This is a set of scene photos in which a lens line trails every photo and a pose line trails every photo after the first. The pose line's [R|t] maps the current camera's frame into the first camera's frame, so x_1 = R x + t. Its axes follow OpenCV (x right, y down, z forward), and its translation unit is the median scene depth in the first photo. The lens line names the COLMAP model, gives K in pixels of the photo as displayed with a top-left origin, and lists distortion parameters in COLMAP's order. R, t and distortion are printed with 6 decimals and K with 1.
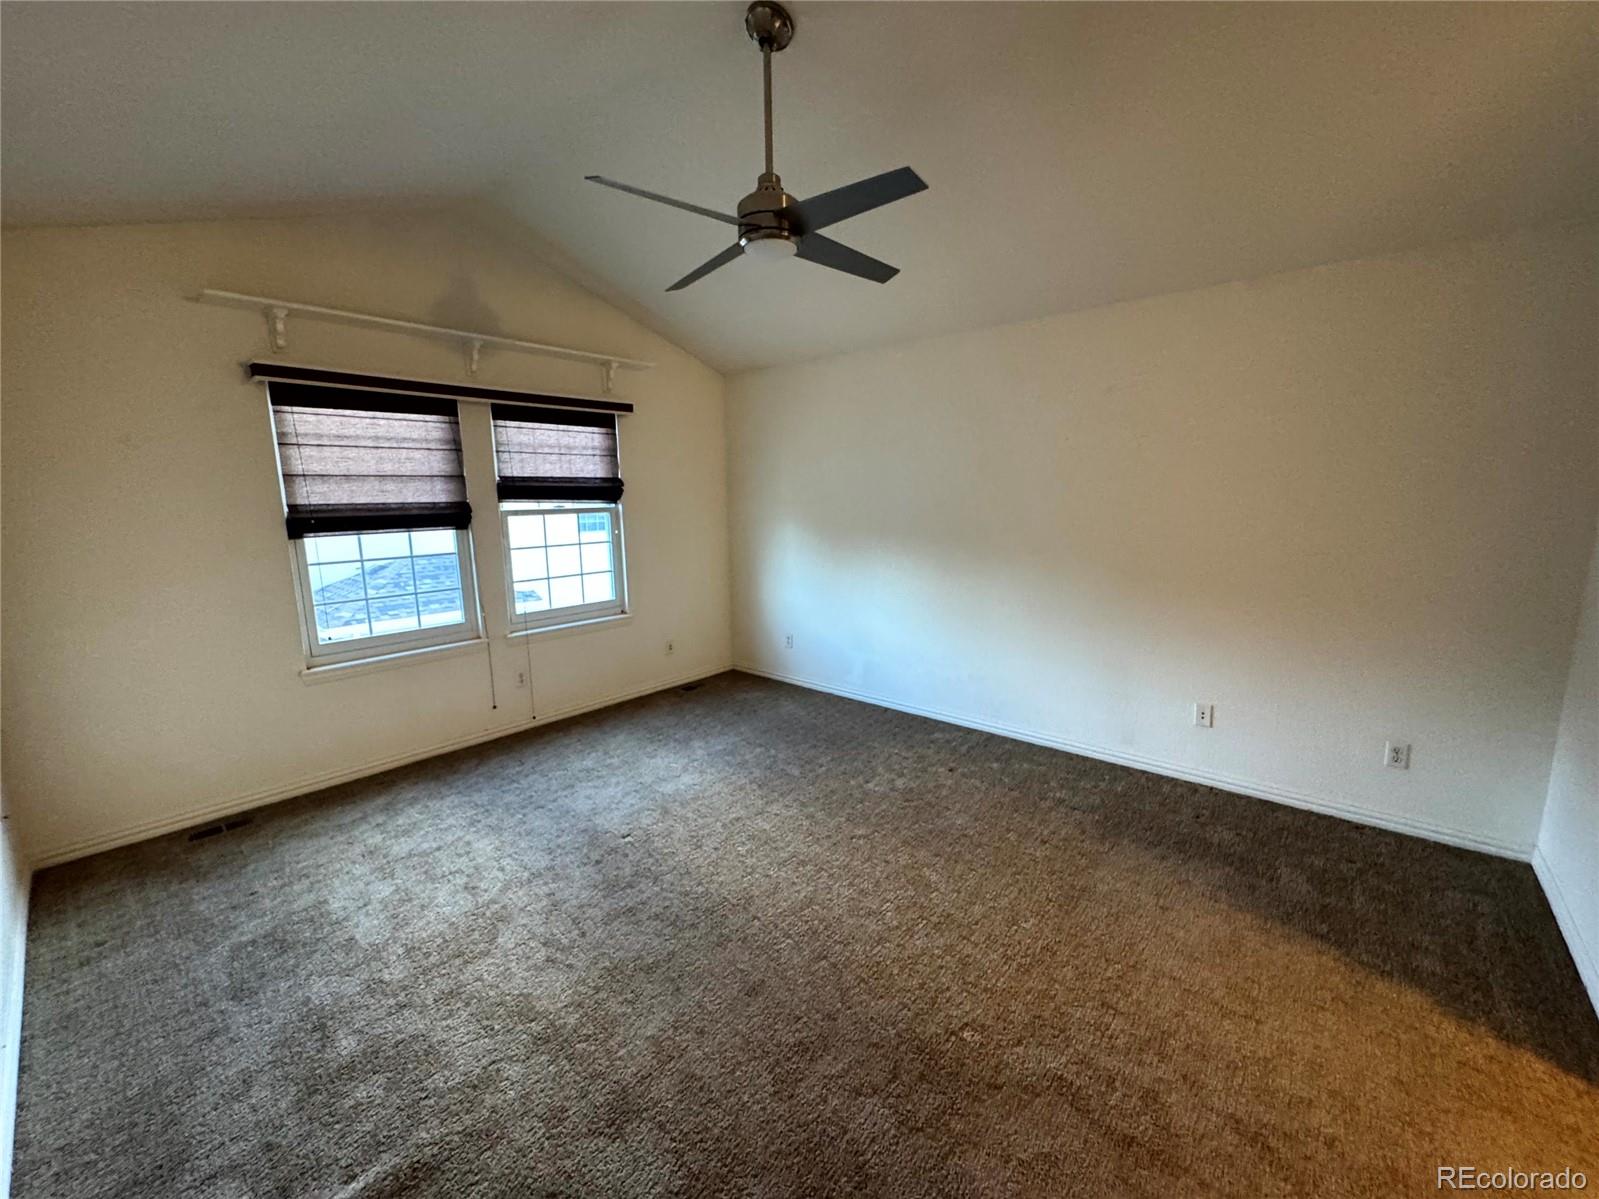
lens RADIAL K [[641.3, 0, 798.4], [0, 641.3, 600.4], [0, 0, 1]] dist [-0.003962, 0.000348]
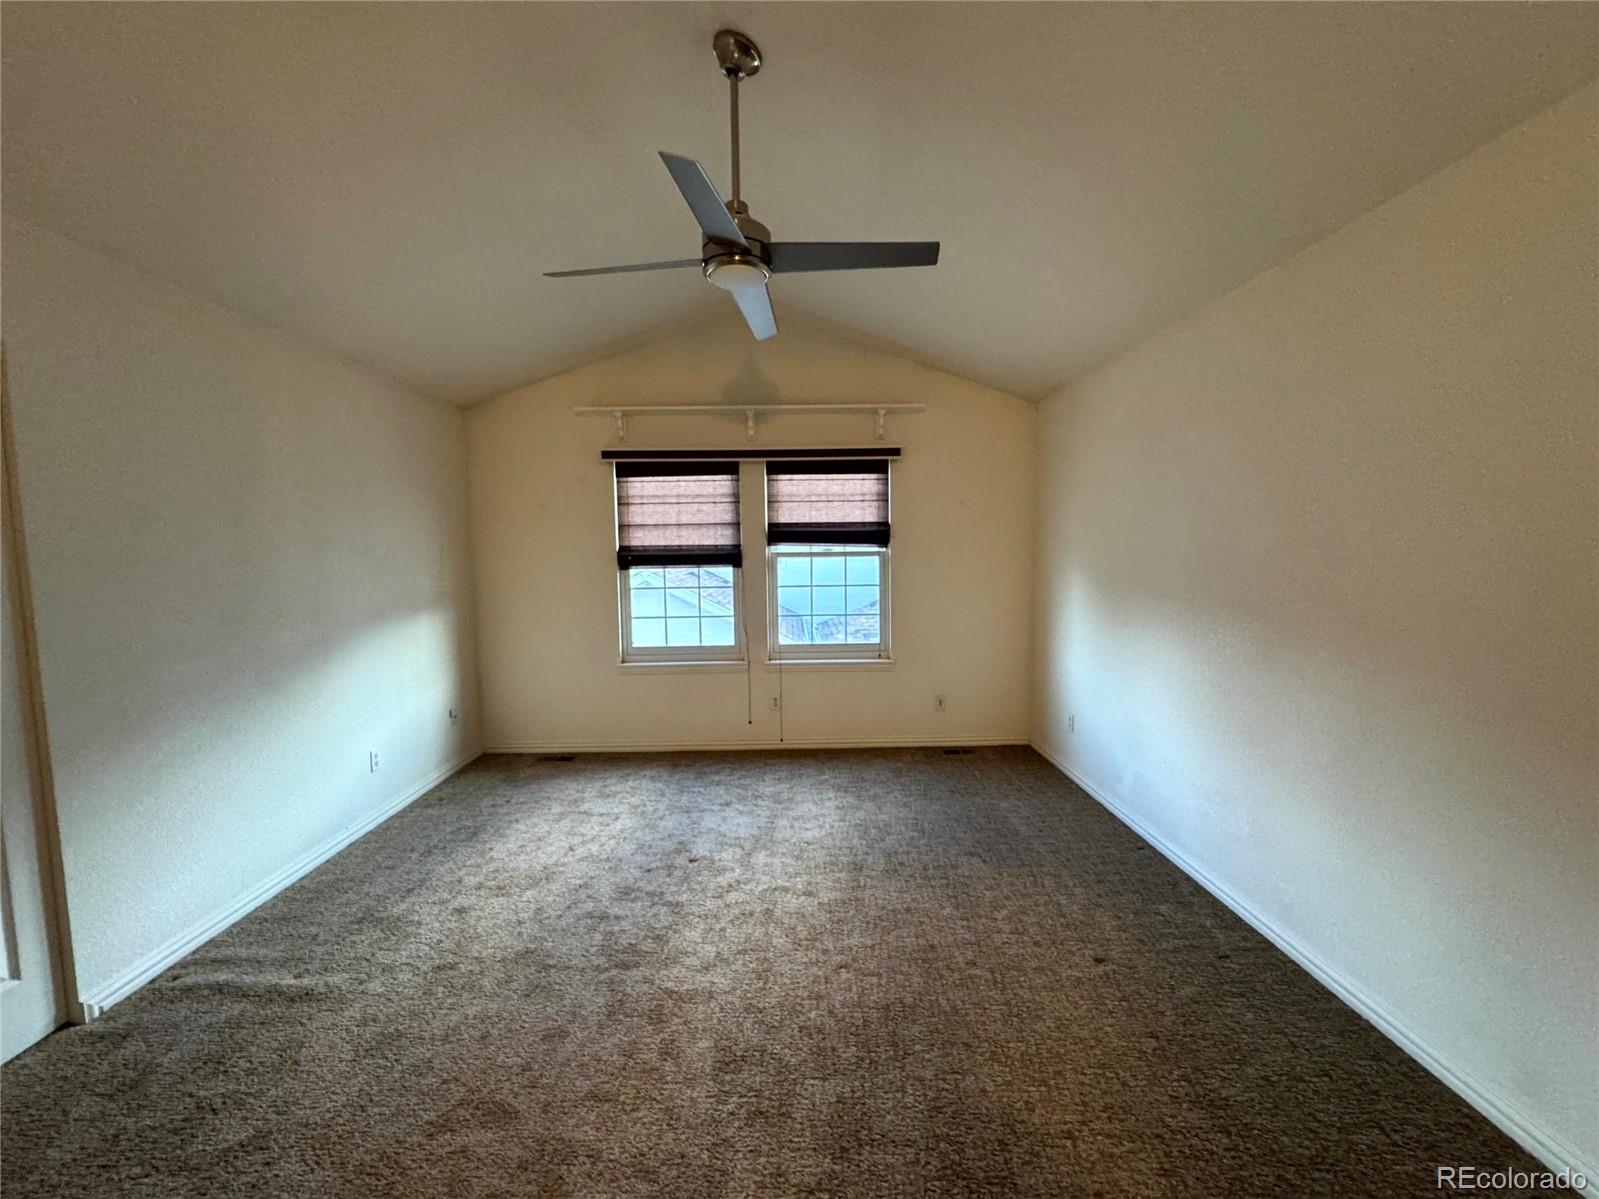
lens RADIAL K [[641.3, 0, 797.9], [0, 641.3, 598.3], [0, 0, 1]] dist [-0.003962, 0.000348]
pose [[0.671229, 0.063445, -0.738530, 0.454526], [-0.120129, 0.992470, -0.023922, -0.039735], [0.731451, 0.104776, 0.673797, 0.289727]]
